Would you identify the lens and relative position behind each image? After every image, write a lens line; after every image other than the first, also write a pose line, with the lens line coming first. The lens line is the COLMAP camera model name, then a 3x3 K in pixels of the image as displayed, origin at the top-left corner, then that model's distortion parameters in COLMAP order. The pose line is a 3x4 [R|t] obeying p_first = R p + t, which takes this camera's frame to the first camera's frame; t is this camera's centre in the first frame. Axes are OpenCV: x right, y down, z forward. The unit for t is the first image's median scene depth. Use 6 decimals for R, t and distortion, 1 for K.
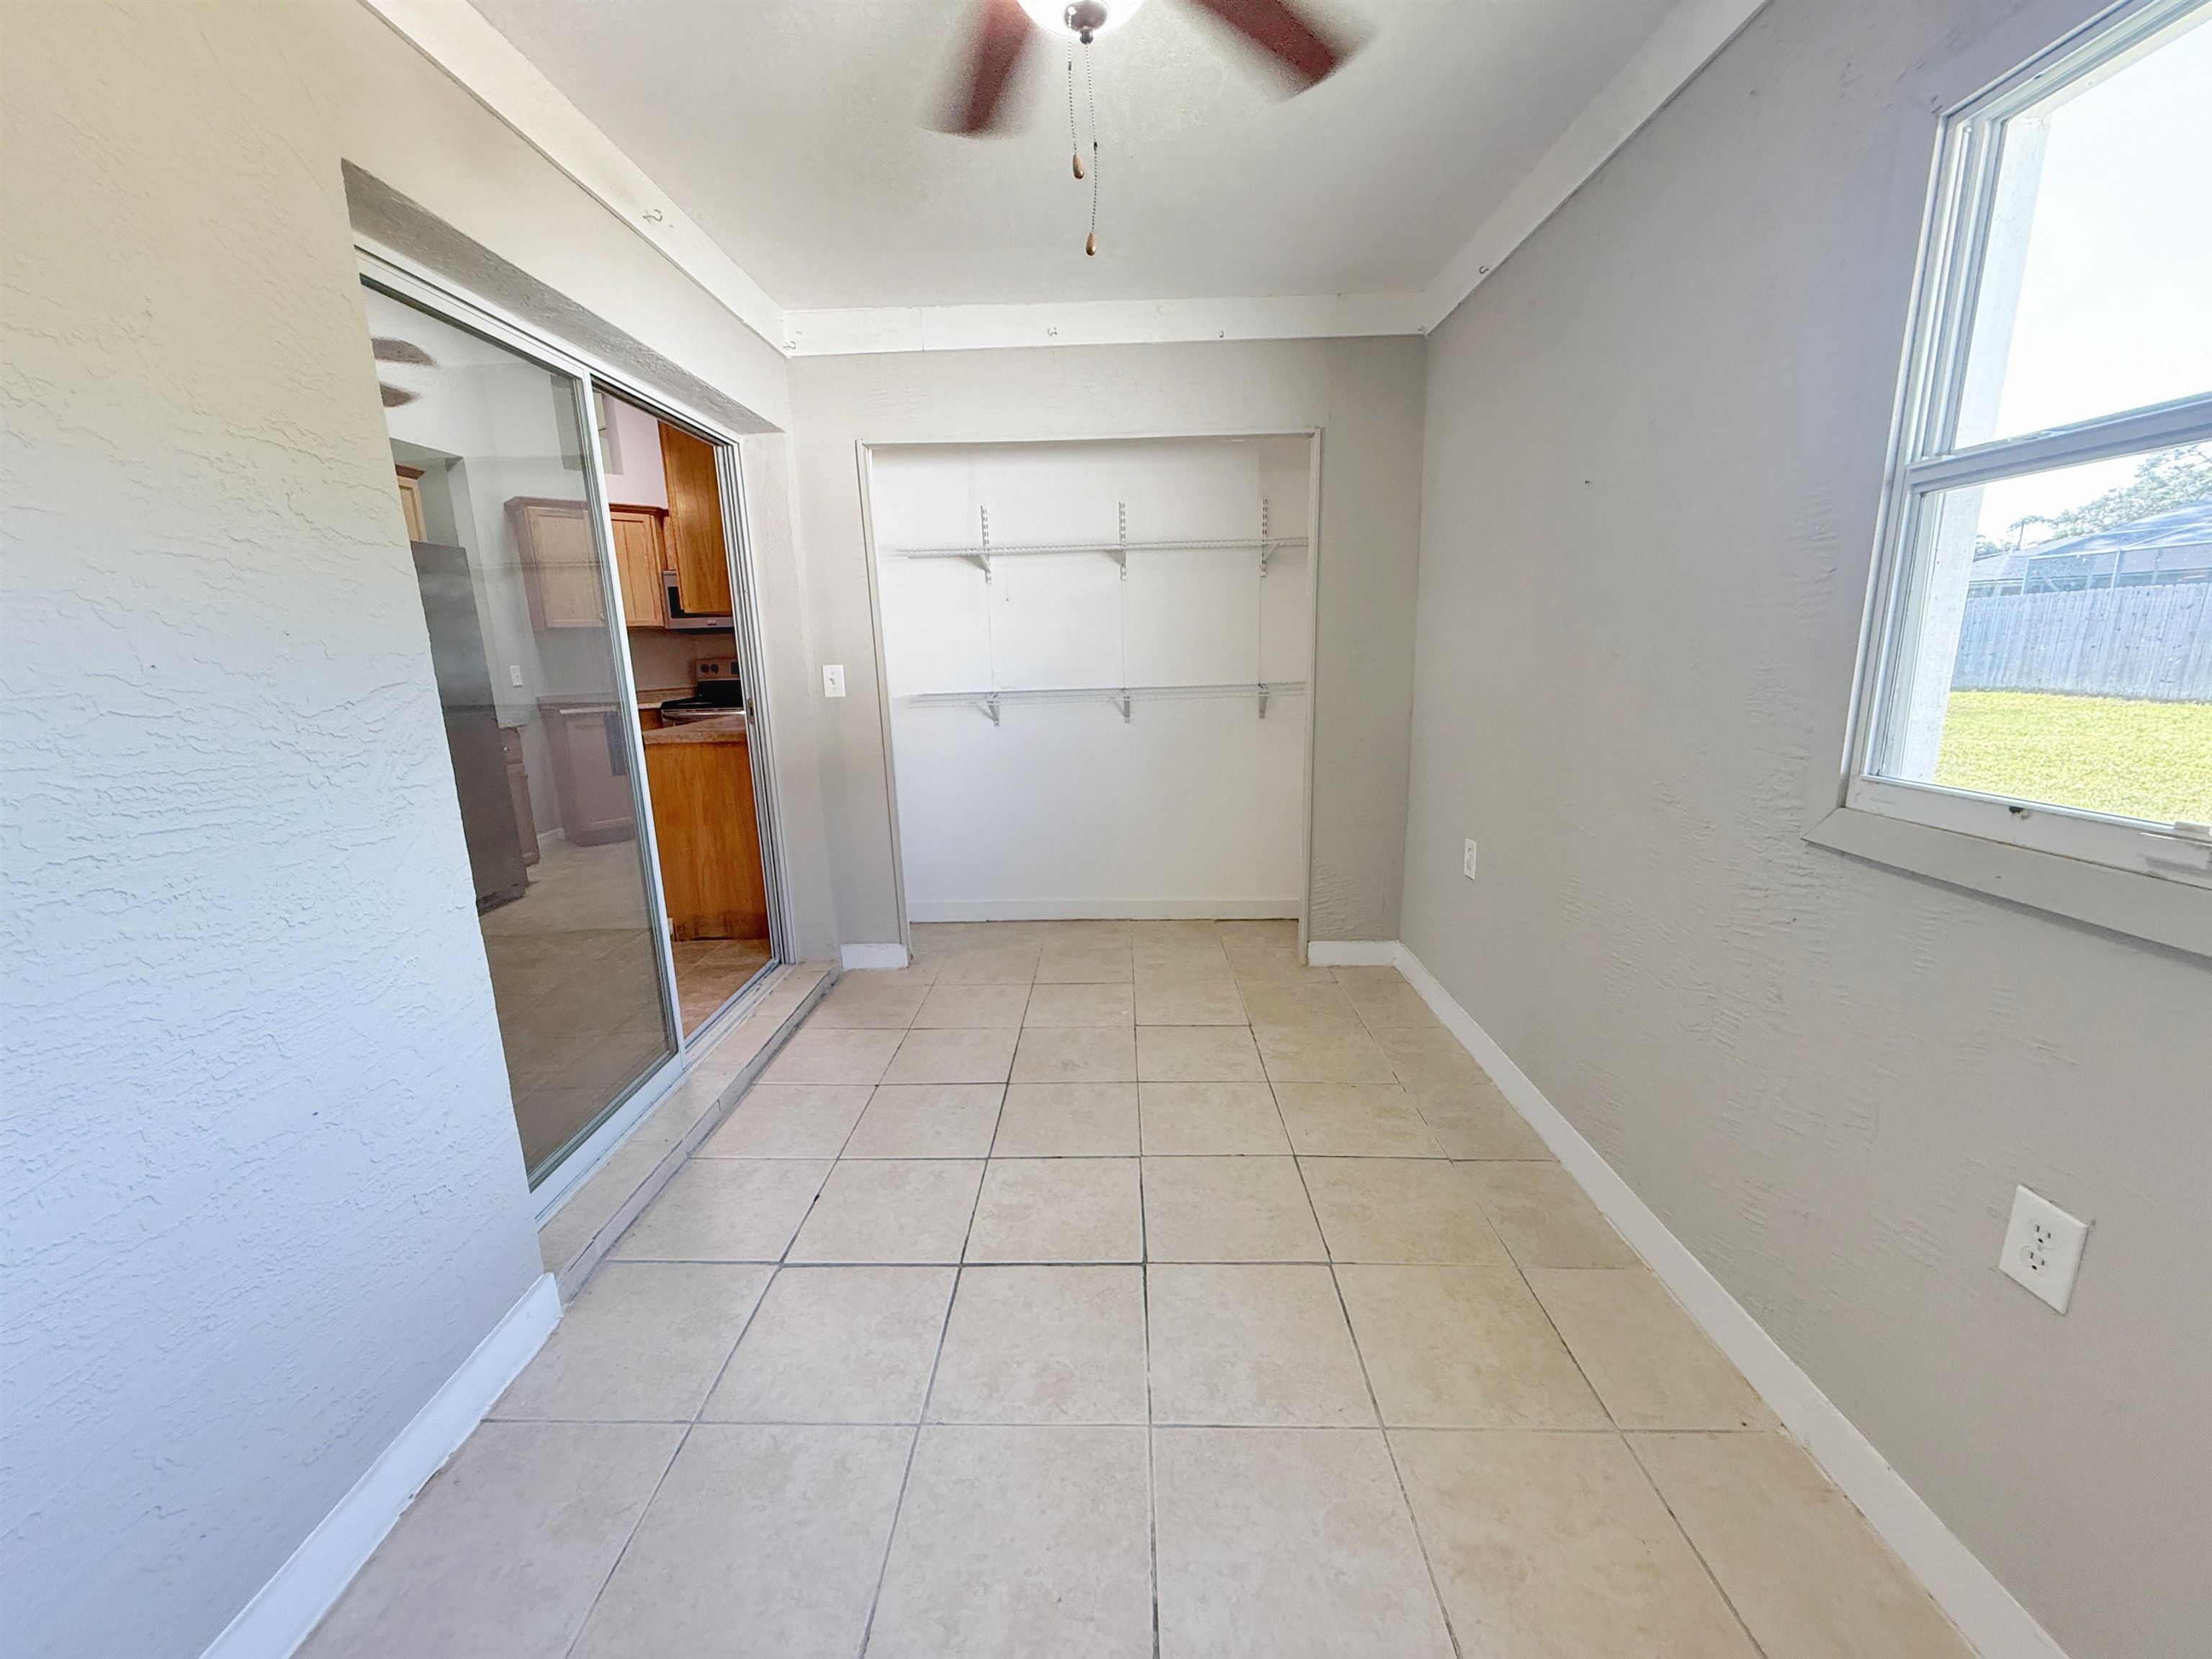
lens RADIAL K [[887.8, 0, 1108.3], [0, 887.8, 827.3], [0, 0, 1]] dist [0.002084, 0.000168]
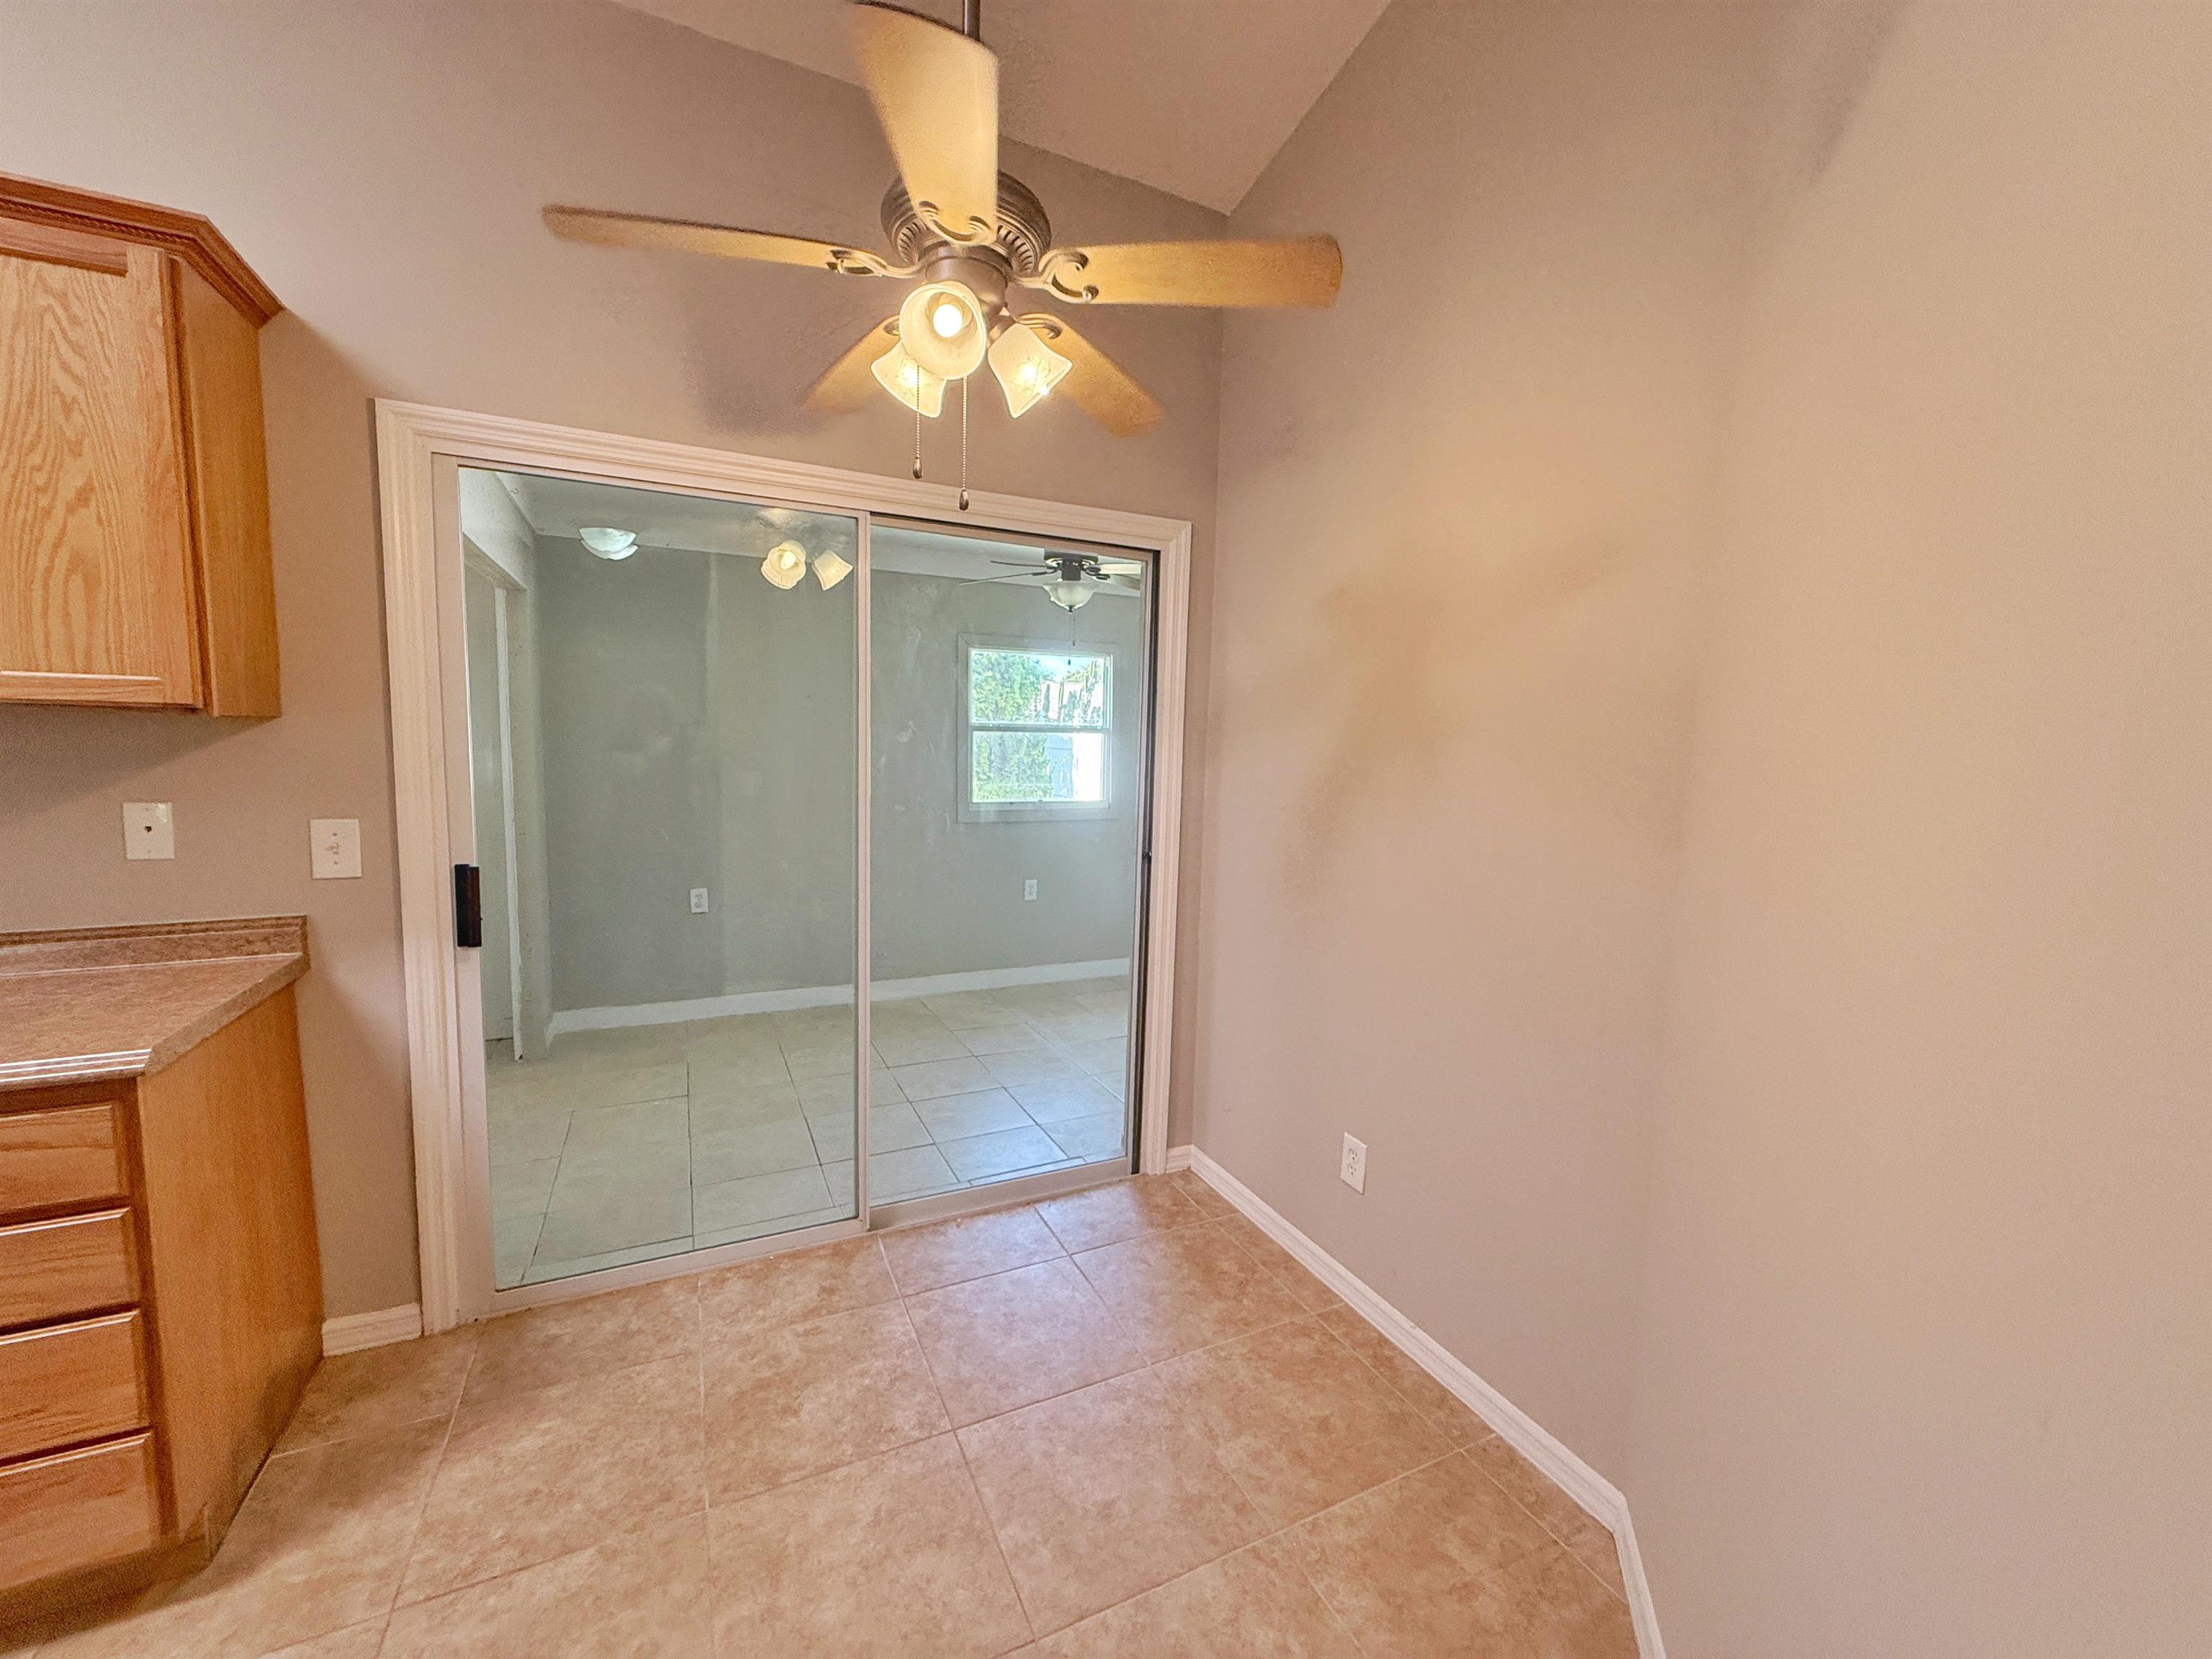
lens RADIAL K [[882.7, 0, 1101.5], [0, 882.7, 822.0], [0, 0, 1]] dist [0.001235, 0.000164]
pose [[-0.449400, -0.071824, 0.890438, -0.976018], [0.169863, 0.971707, 0.164109, -0.177284], [-0.877032, 0.225003, -0.424485, 0.755962]]
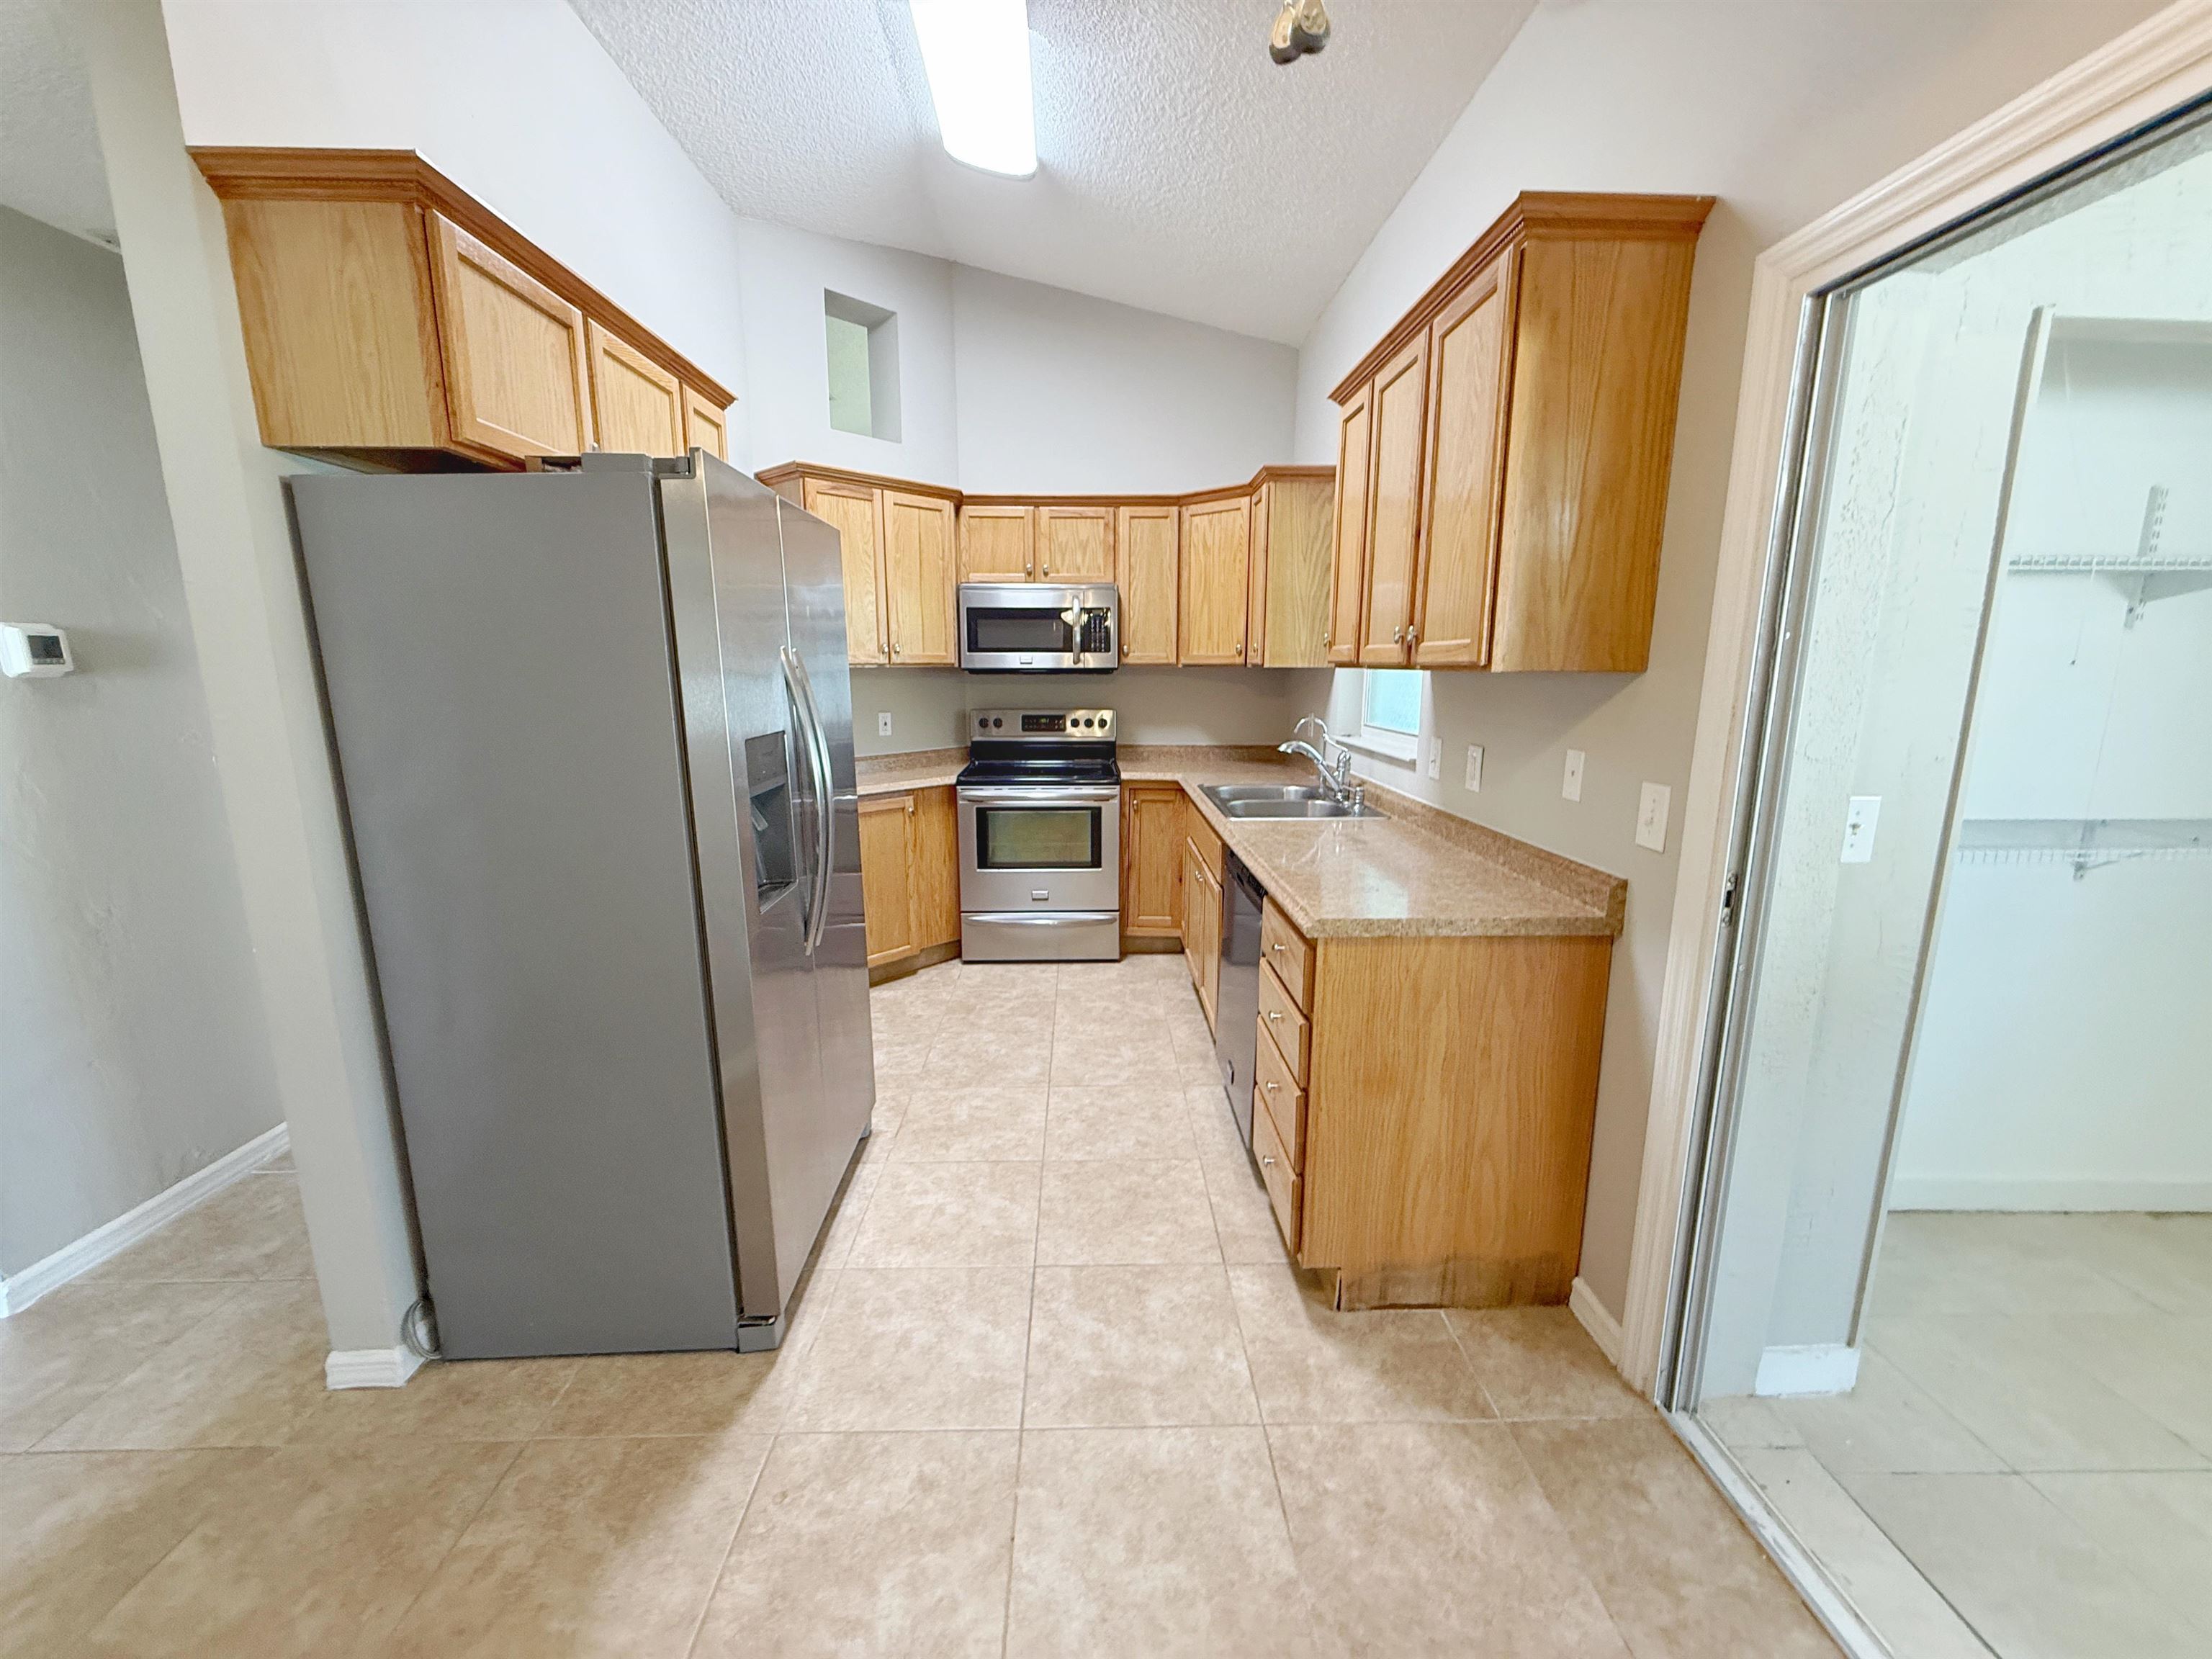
lens RADIAL K [[887.8, 0, 1108.3], [0, 887.8, 827.3], [0, 0, 1]] dist [0.002084, 0.000168]
pose [[0.998838, 0.018347, 0.044561, -0.655222], [-0.017210, 0.999520, -0.025760, -0.134474], [-0.045013, 0.024963, 0.998674, 0.497283]]
